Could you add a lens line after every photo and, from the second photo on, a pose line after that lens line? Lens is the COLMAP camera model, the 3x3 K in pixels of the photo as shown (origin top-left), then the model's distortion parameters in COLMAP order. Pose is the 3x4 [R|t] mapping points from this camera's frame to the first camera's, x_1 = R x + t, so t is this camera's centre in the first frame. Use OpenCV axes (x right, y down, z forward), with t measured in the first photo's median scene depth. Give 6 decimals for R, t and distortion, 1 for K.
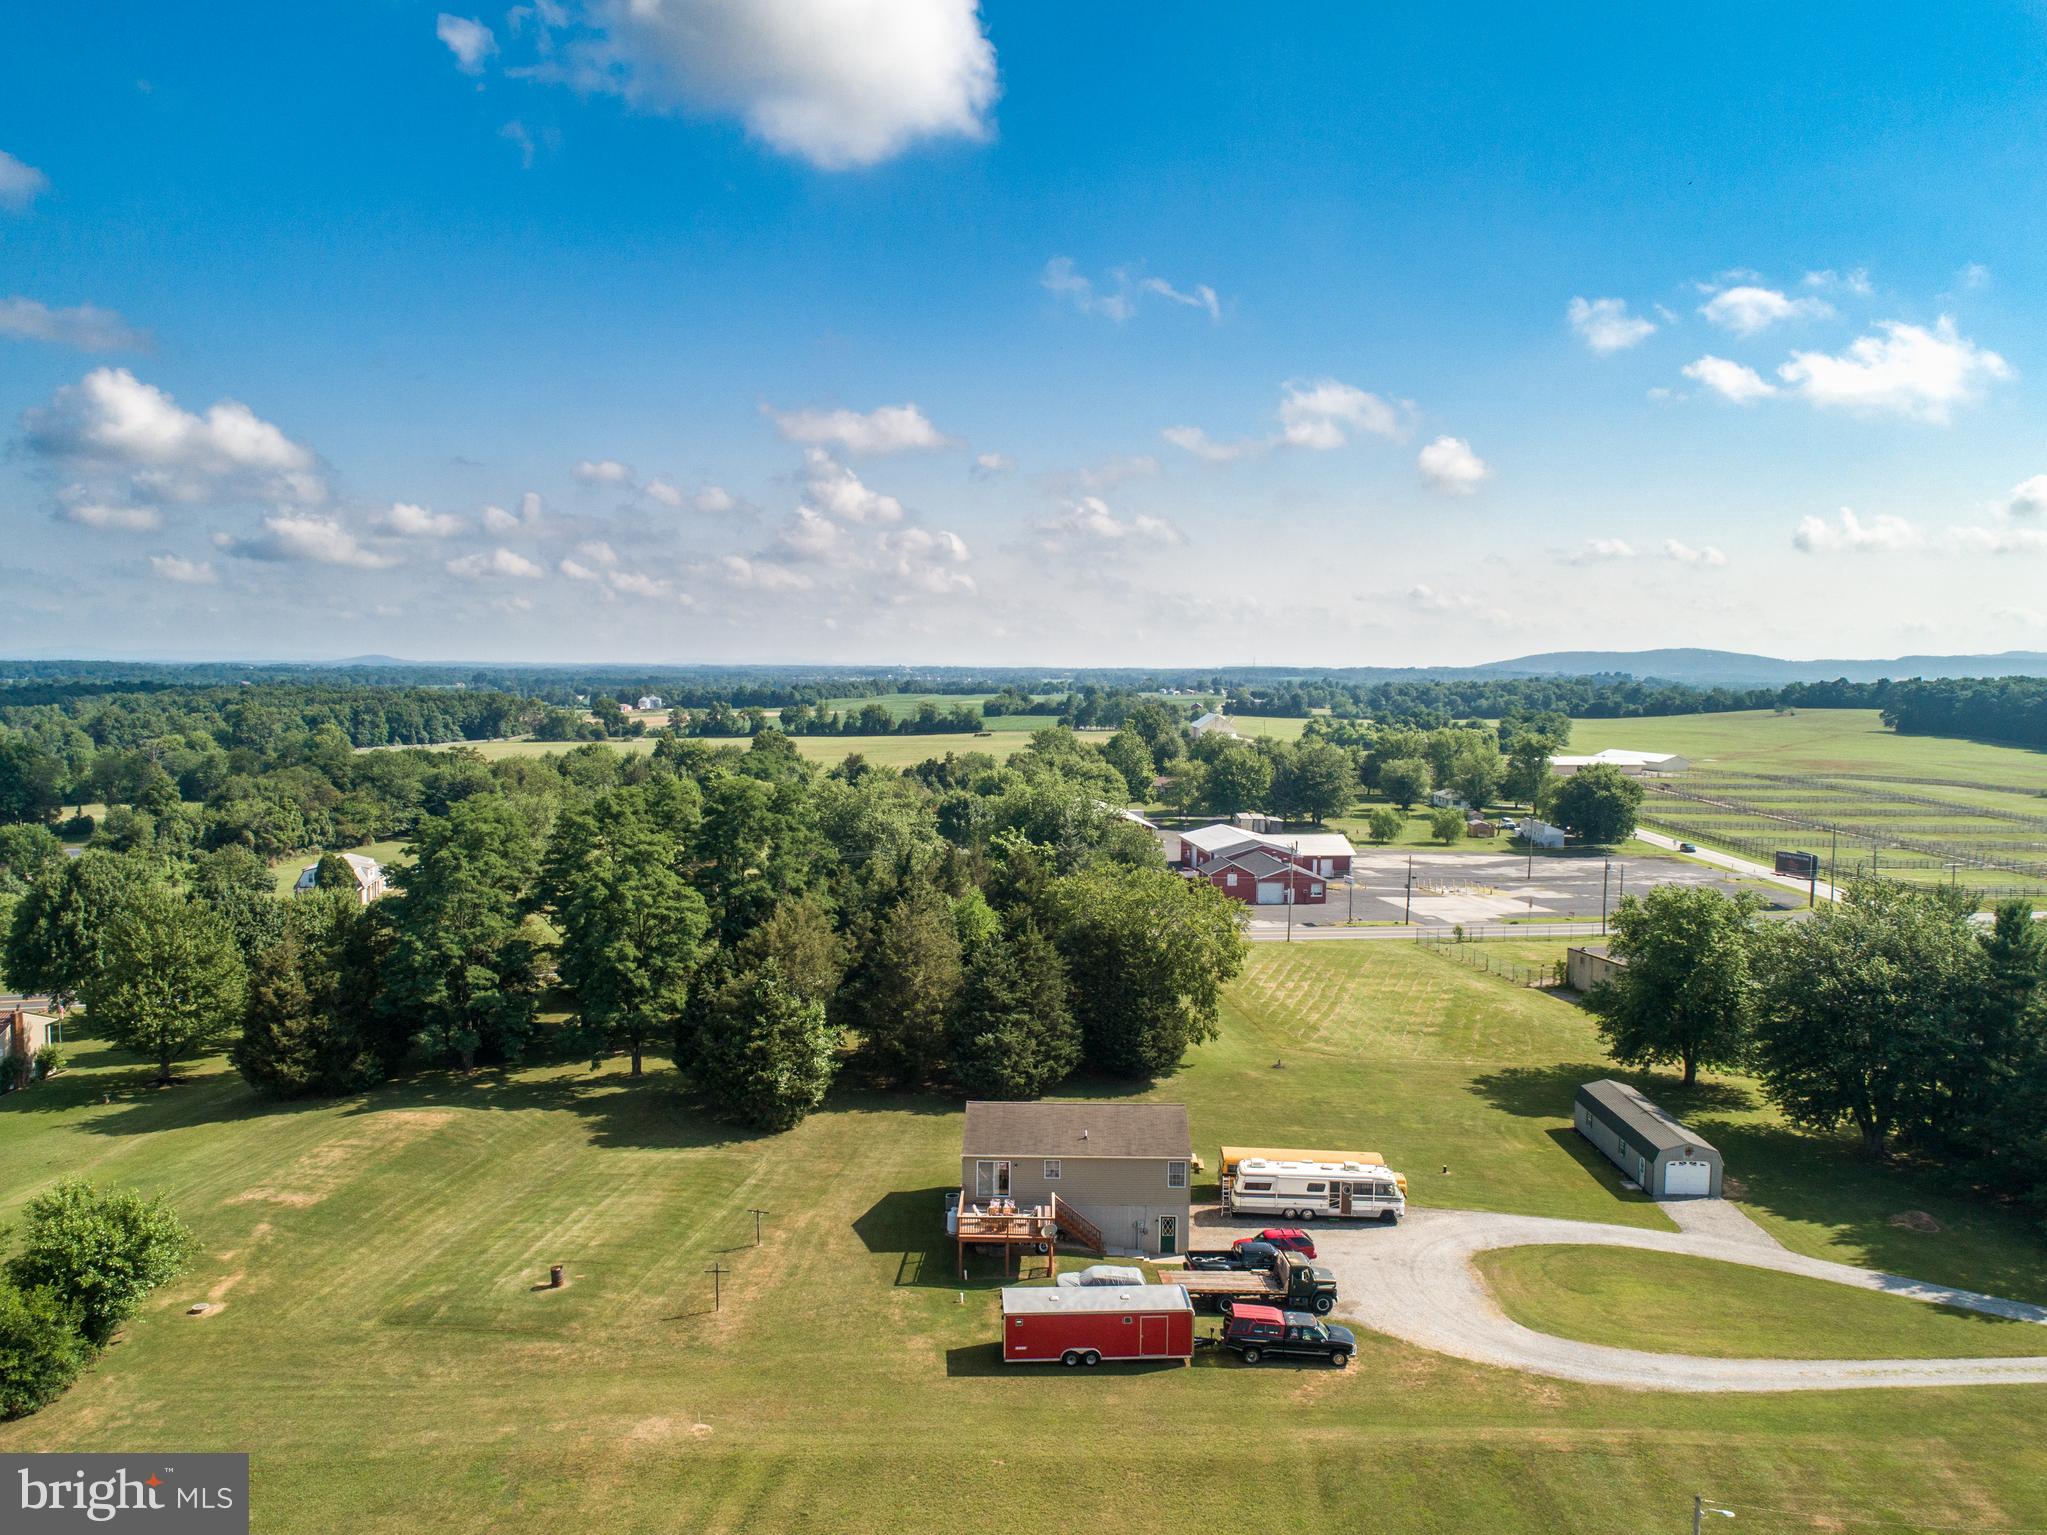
lens RADIAL K [[1541.2, 0, 1023.5], [0, 1541.2, 767.5], [0, 0, 1]] dist [-0.022543, 0.006260]
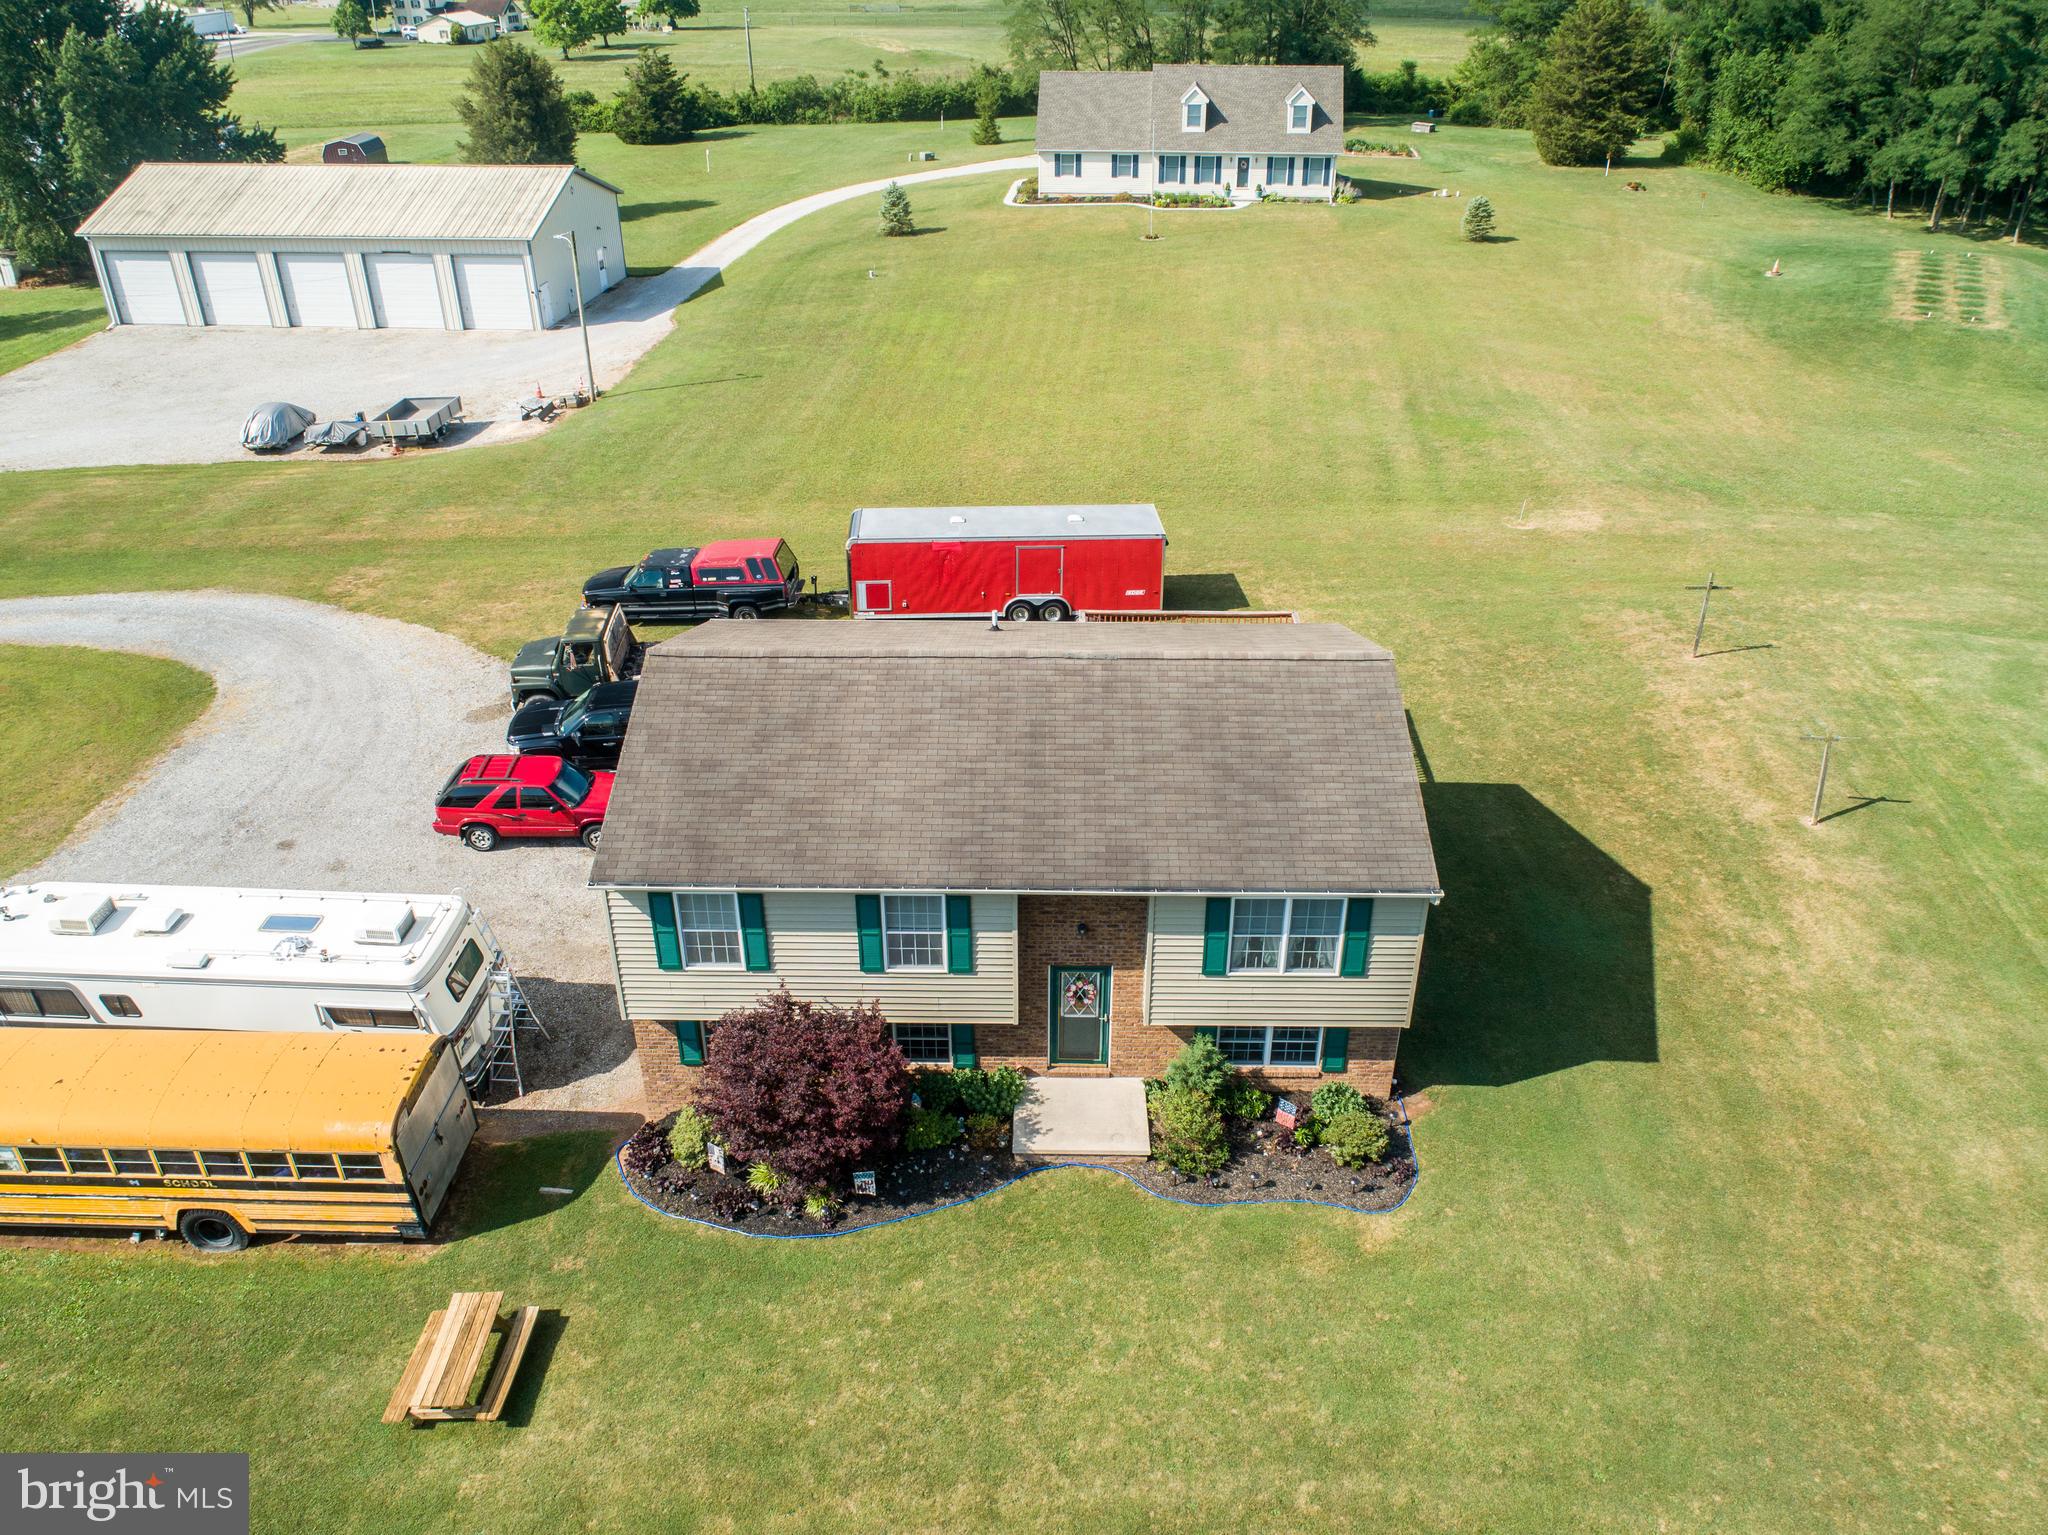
lens RADIAL K [[1536.7, 0, 1023.3], [0, 1536.7, 774.4], [0, 0, 1]] dist [-0.025940, 0.009906]
pose [[-0.999983, -0.002885, -0.005142, 0.029116], [-0.005250, 0.832691, 0.553713, 0.063220], [0.002684, 0.553730, -0.832692, 1.038026]]
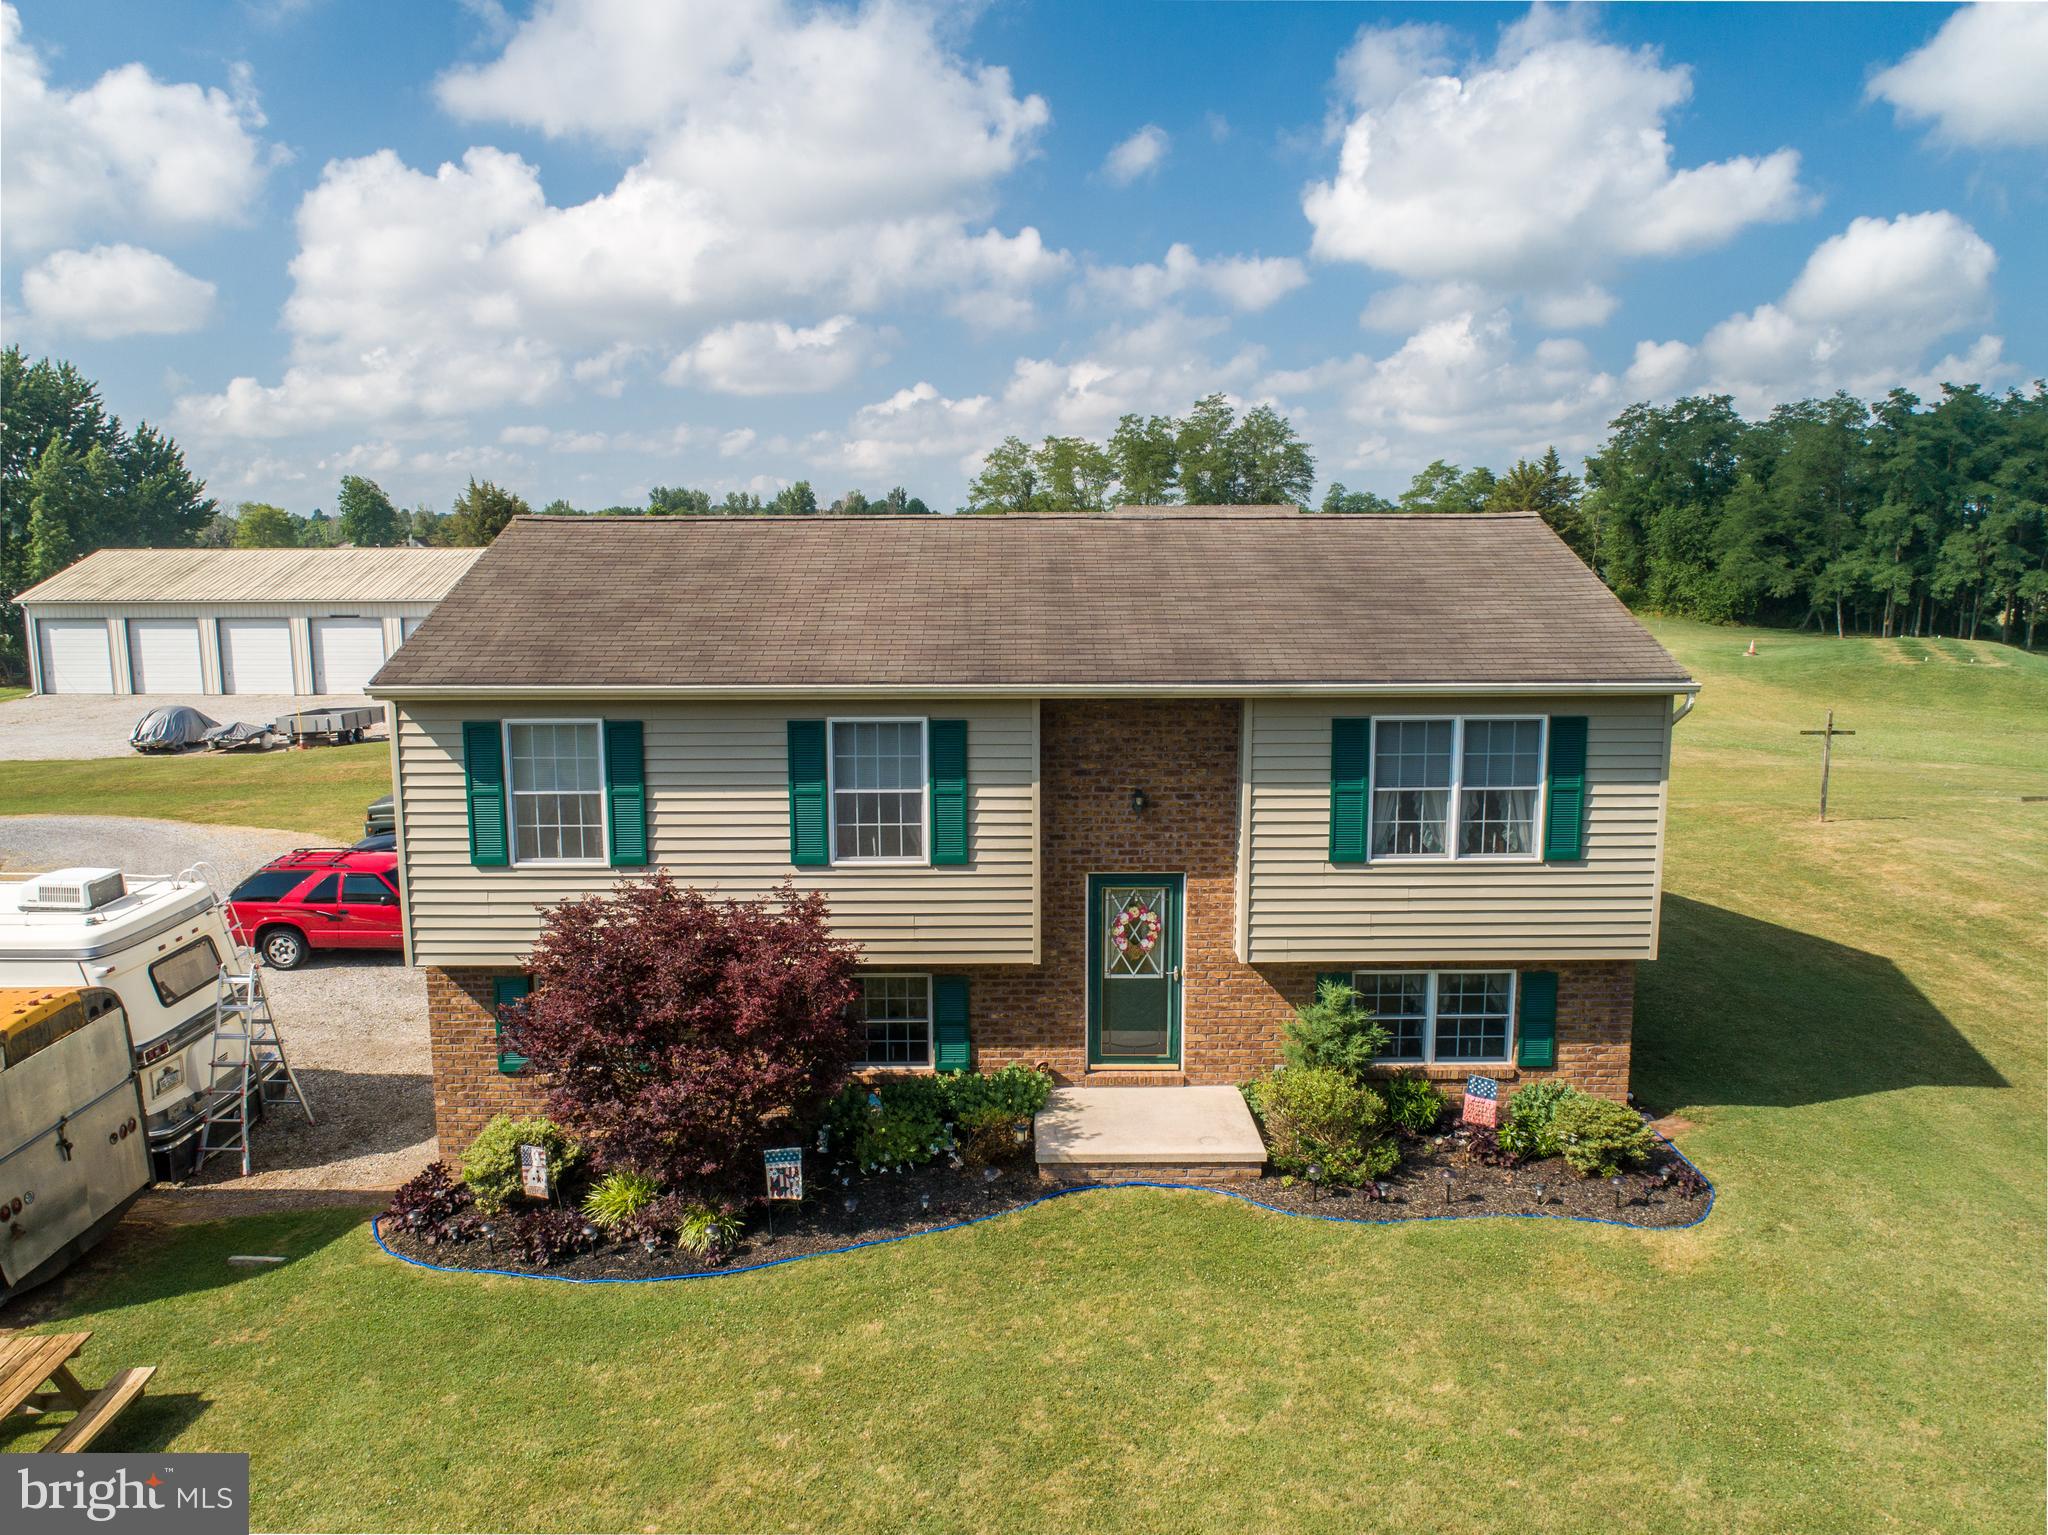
lens RADIAL K [[1536.7, 0, 1023.3], [0, 1536.7, 774.4], [0, 0, 1]] dist [-0.025940, 0.009906]
pose [[-0.999539, 0.000679, -0.030368, 0.034485], [-0.006163, 0.974426, 0.224625, 0.169786], [0.029744, 0.224709, -0.973972, 1.004560]]
